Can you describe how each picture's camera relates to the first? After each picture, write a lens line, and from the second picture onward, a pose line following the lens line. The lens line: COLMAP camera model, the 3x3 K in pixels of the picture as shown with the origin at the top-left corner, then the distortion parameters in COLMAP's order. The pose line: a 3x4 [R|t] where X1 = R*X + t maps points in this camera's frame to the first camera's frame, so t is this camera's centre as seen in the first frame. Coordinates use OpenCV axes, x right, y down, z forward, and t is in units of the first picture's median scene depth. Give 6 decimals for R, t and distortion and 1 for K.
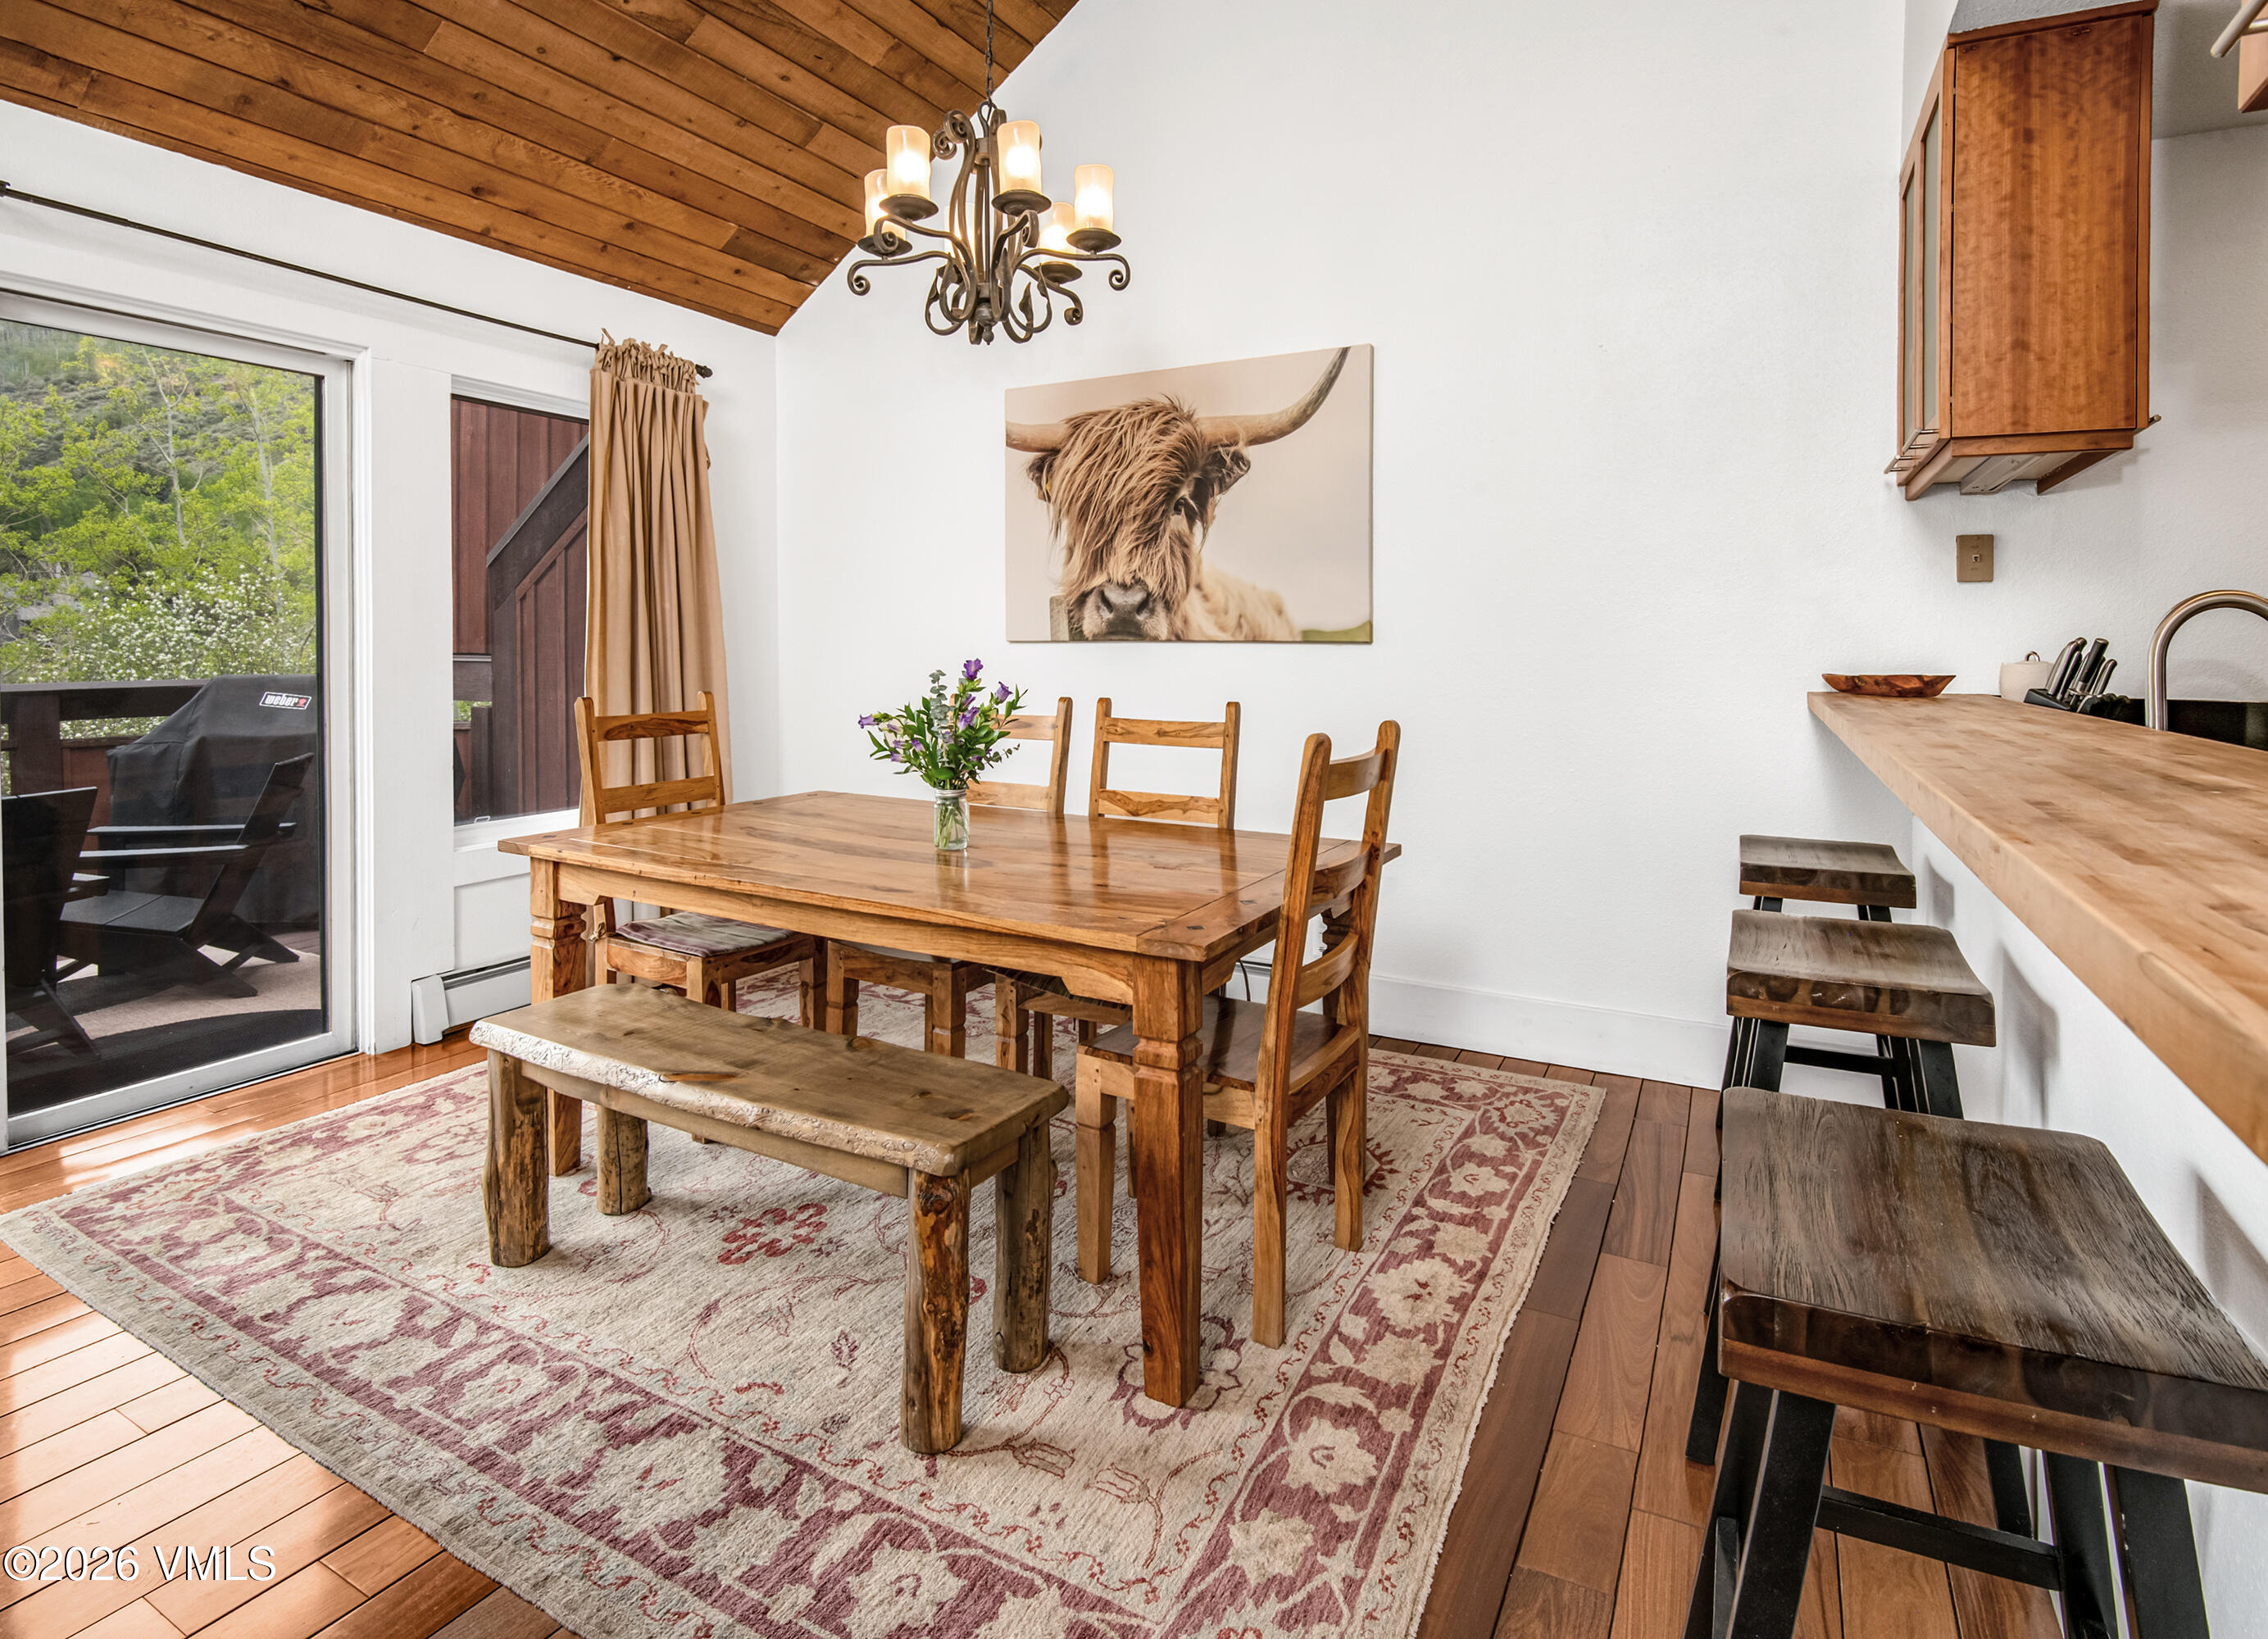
lens RADIAL K [[1164.5, 0, 1259.7], [0, 1164.5, 679.8], [0, 0, 1]] dist [-0.030947, -0.003192]
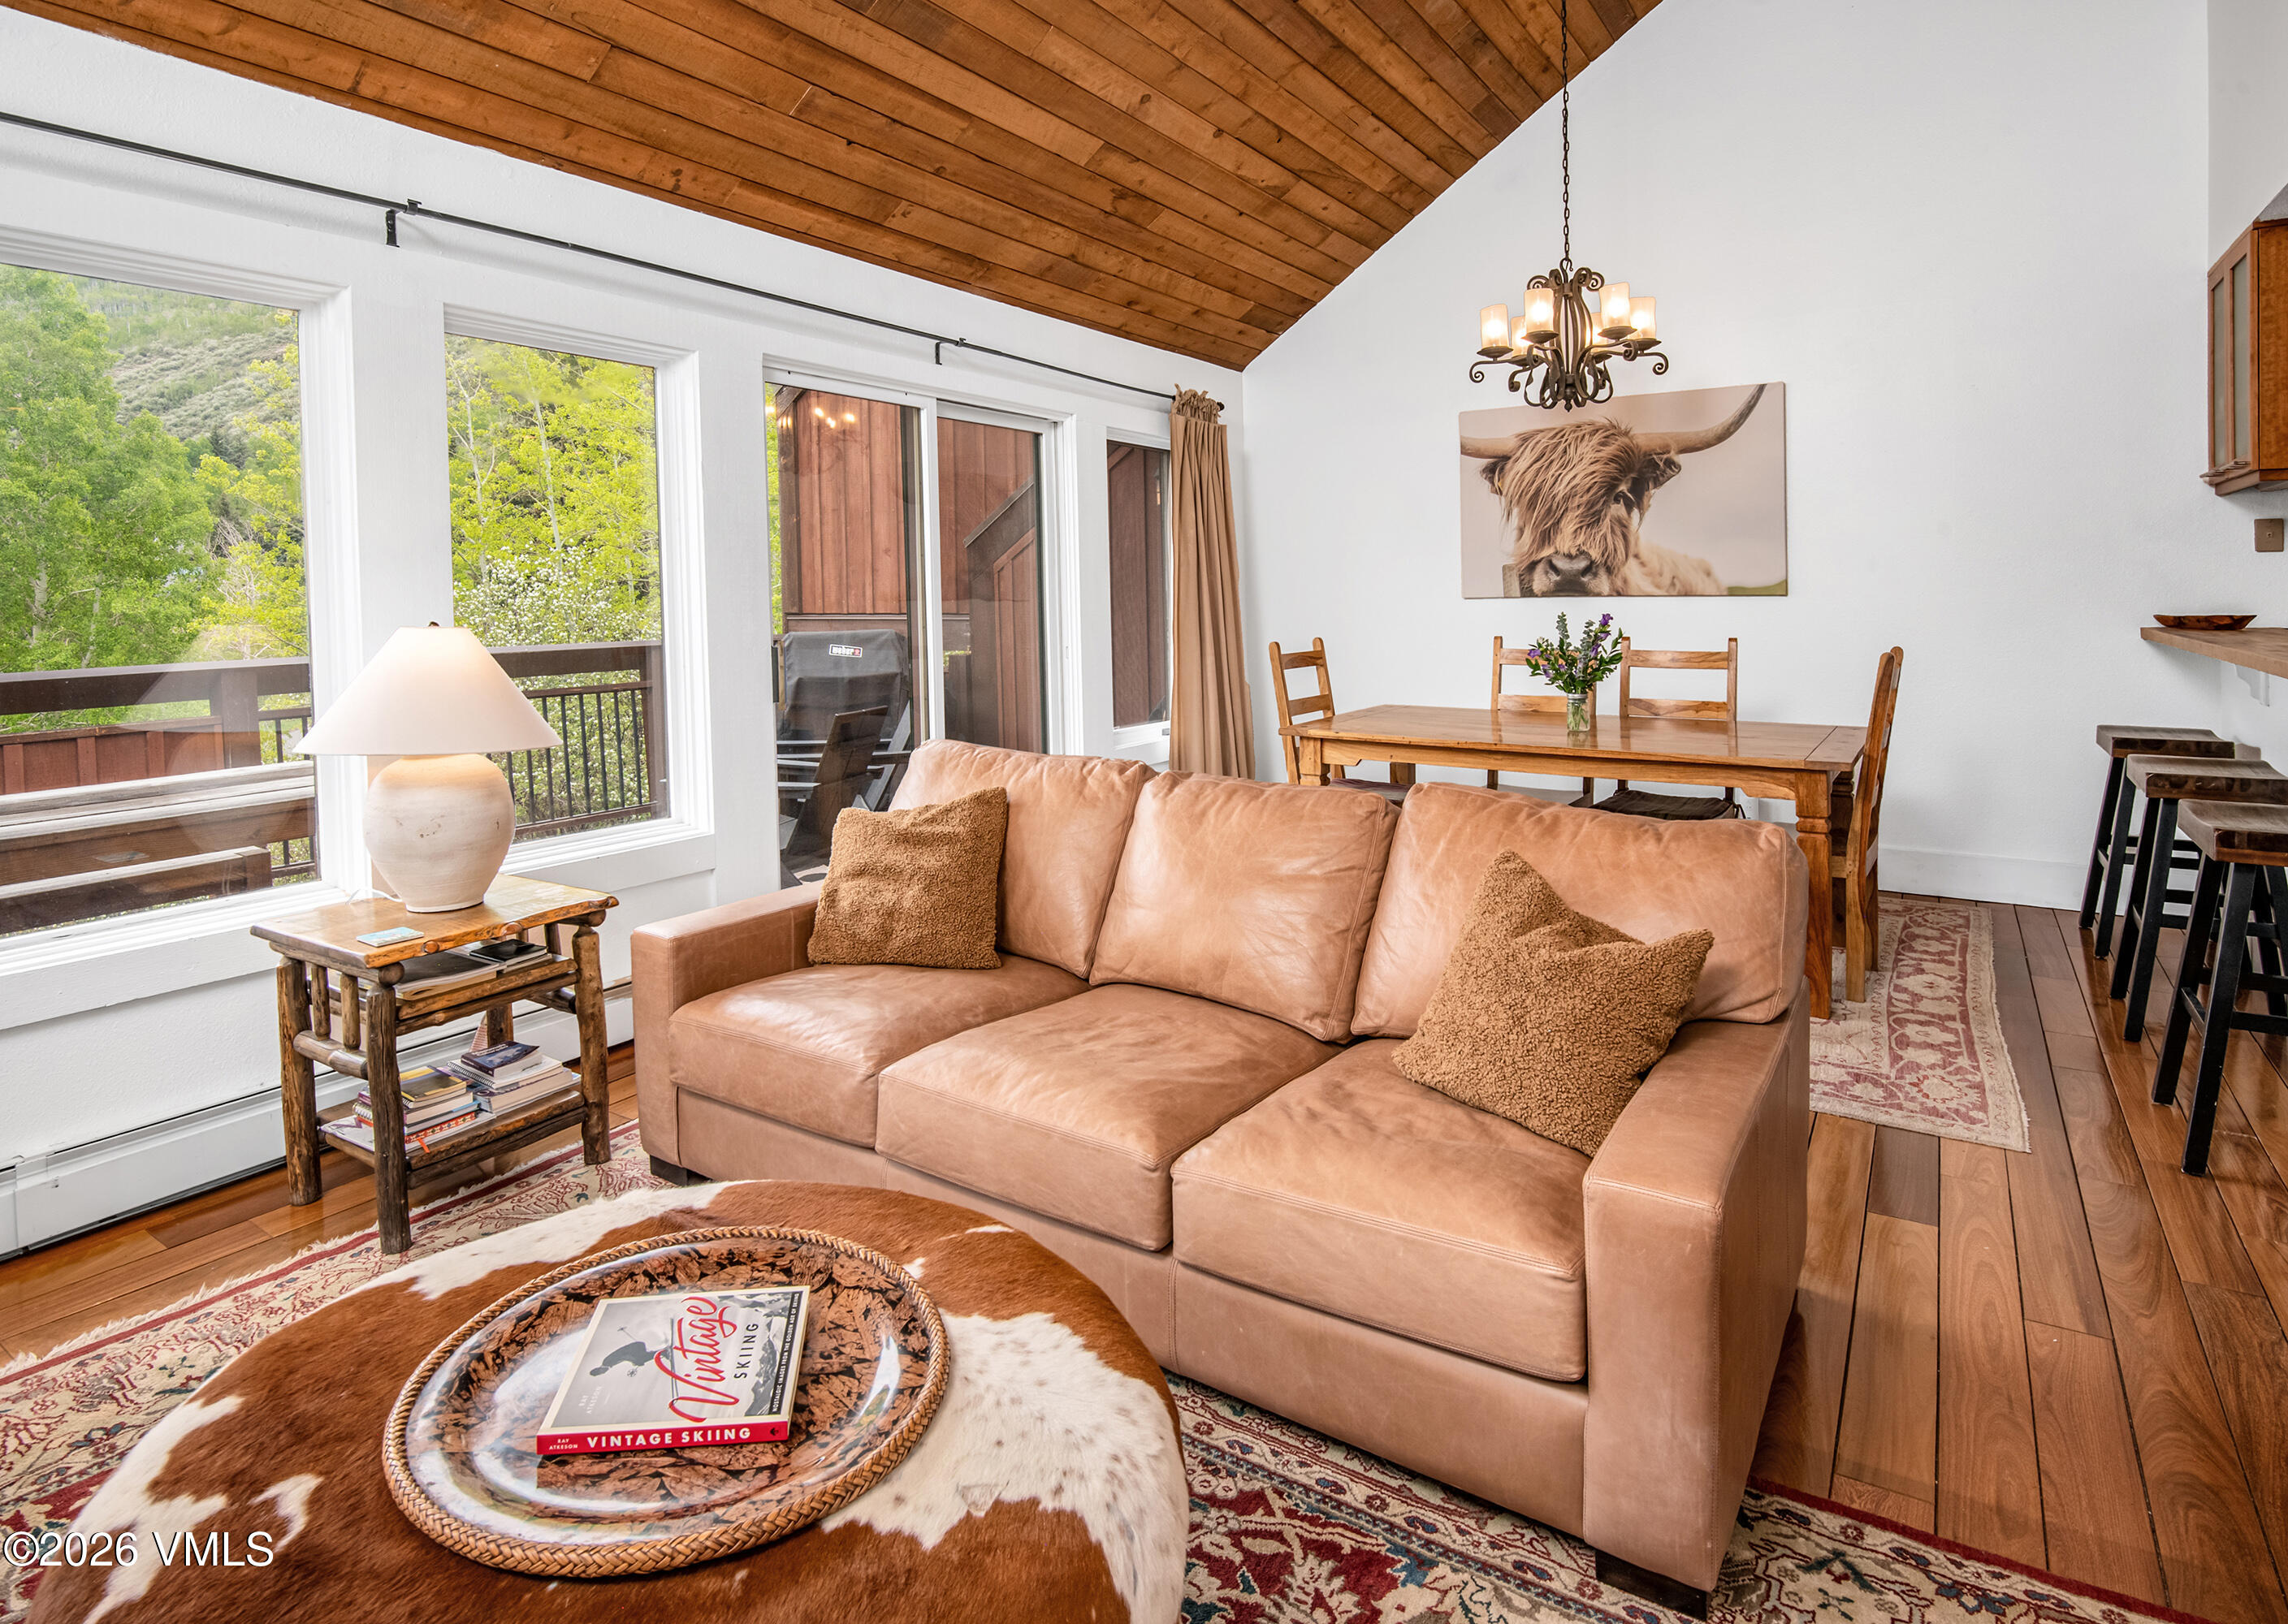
lens RADIAL K [[1243.6, 0, 1085.2], [0, 1243.6, 624.8], [0, 0, 1]] dist [-0.039186, -0.009300]
pose [[0.980772, -0.017549, -0.194366, -0.413939], [0.017856, 0.999841, -0.000173, -0.010284], [0.194338, -0.003301, 0.980929, -0.564904]]
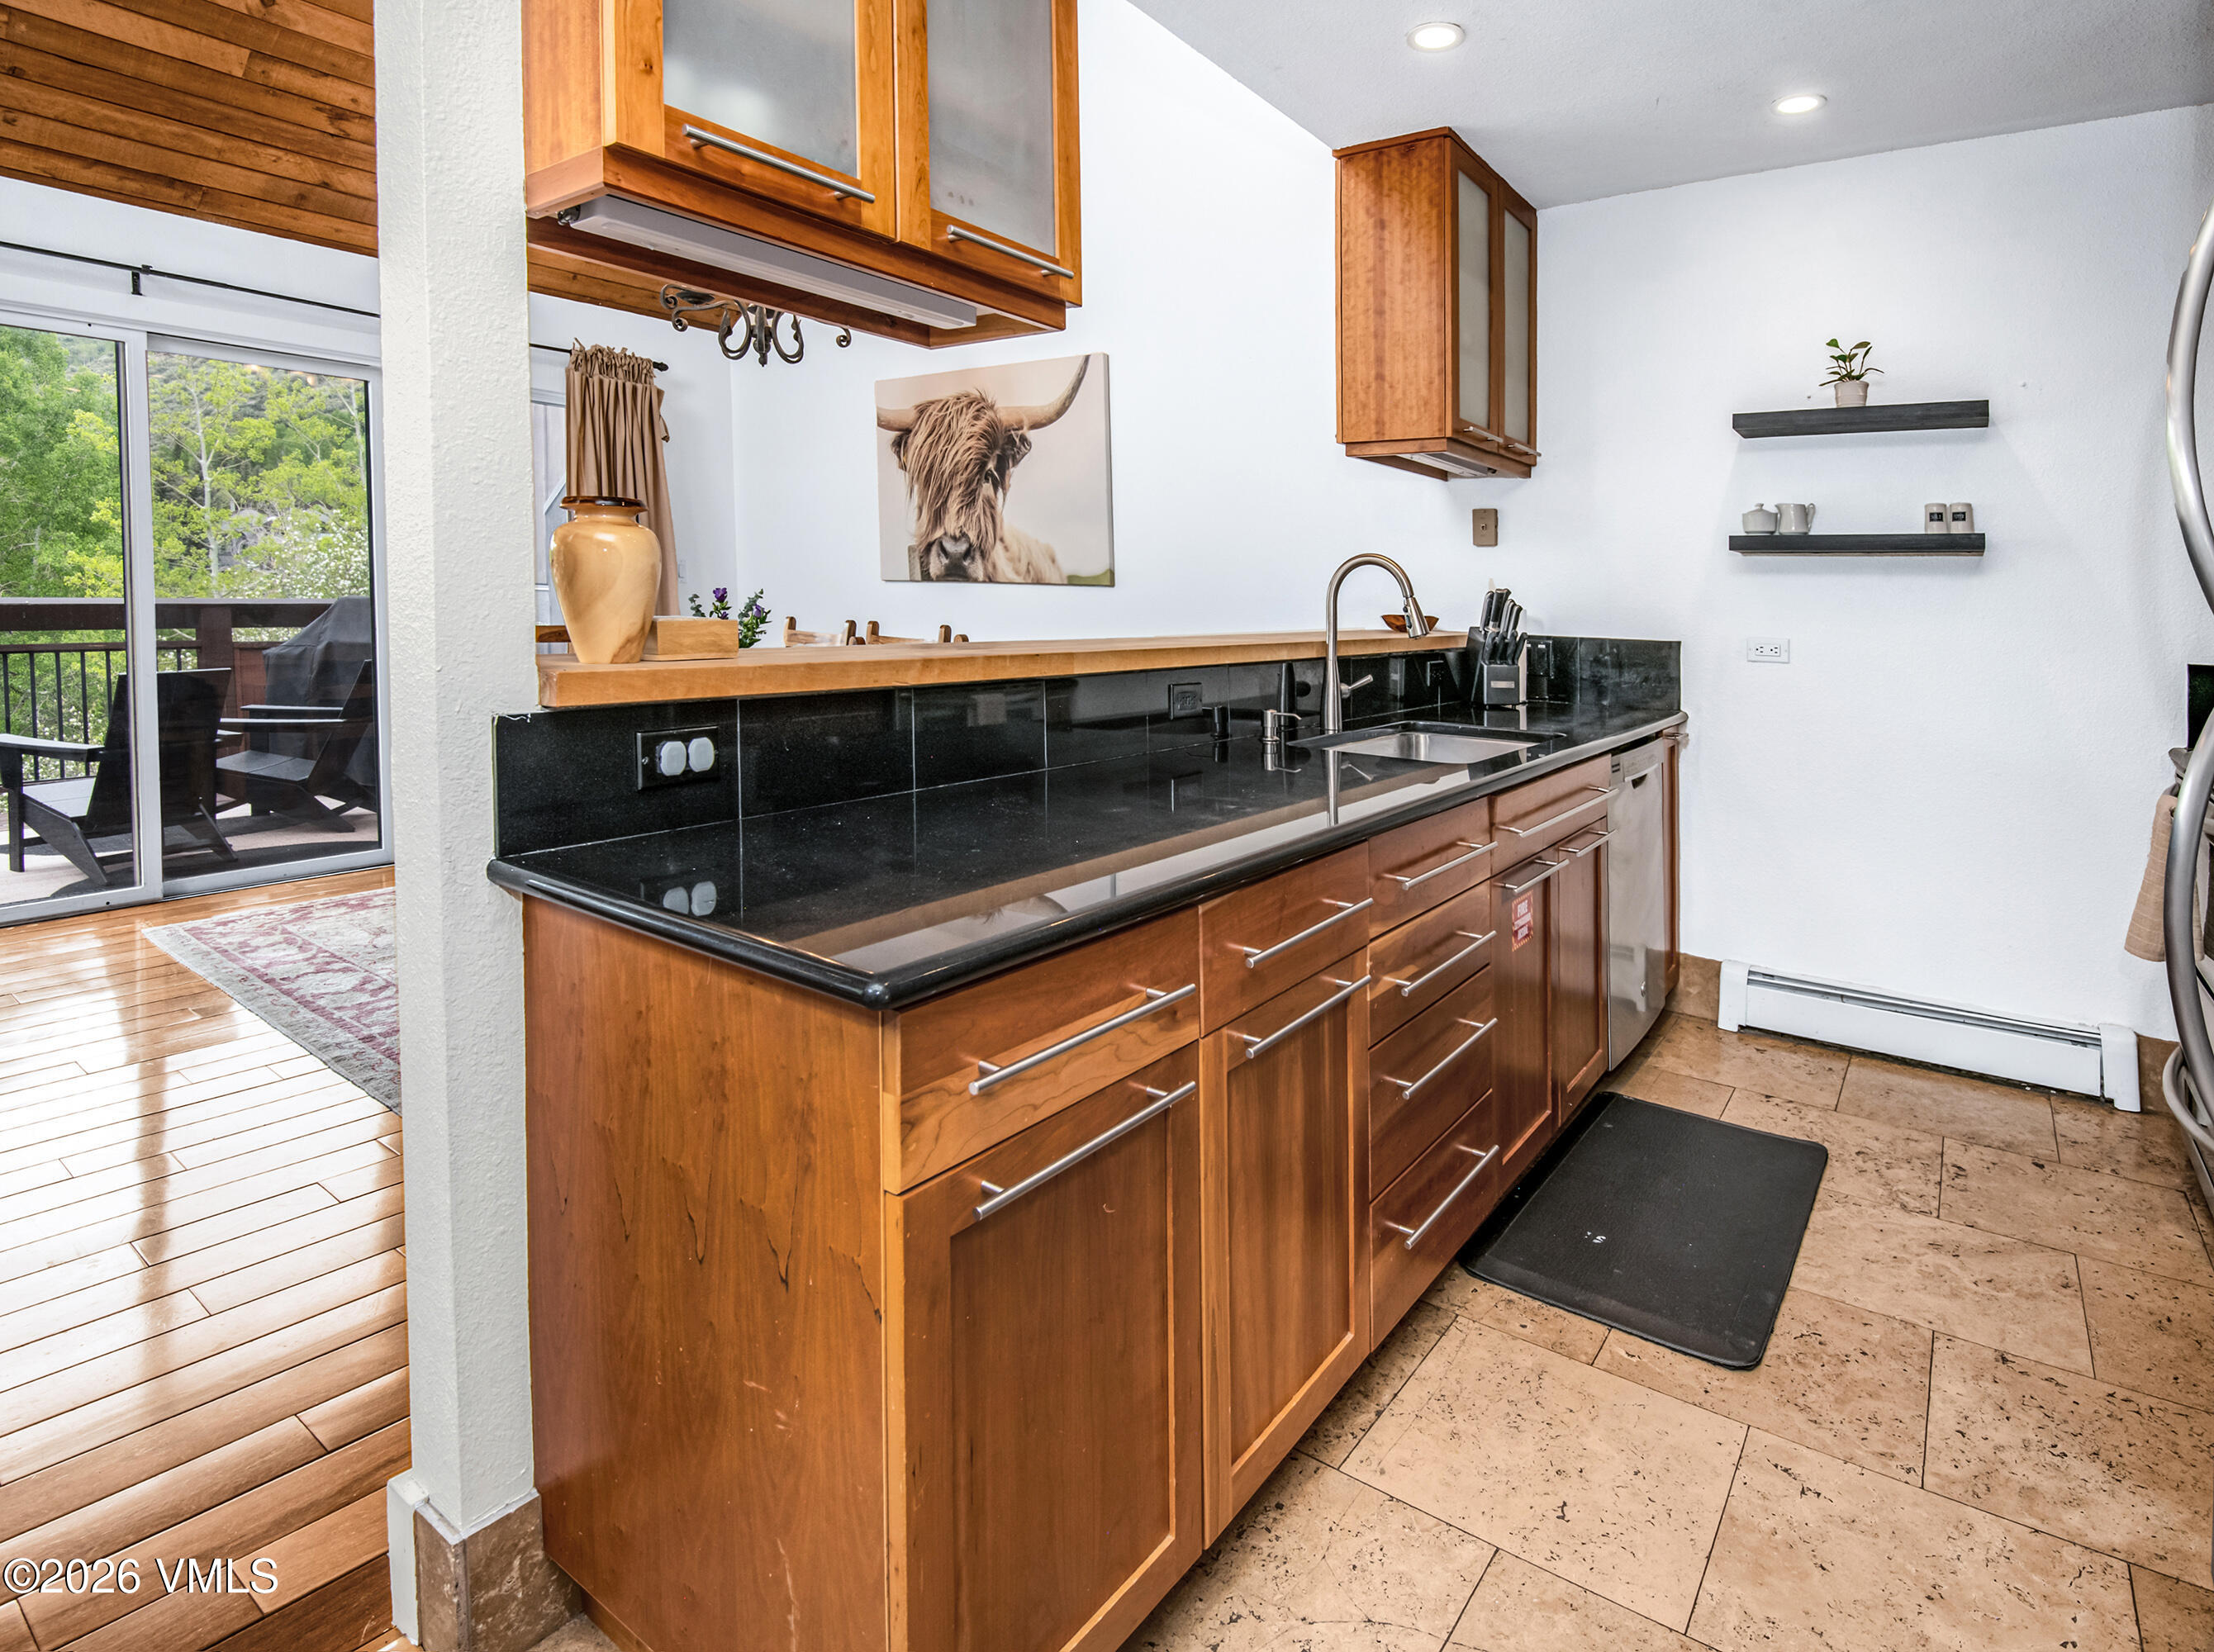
lens RADIAL K [[1211.2, 0, 1184.4], [0, 1211.2, 634.7], [0, 0, 1]] dist [0.002145, -0.009221]
pose [[0.983040, 0.023199, -0.181920, 0.396854], [-0.021497, 0.999705, 0.011324, 0.005133], [0.182129, -0.007221, 0.983248, -0.275737]]
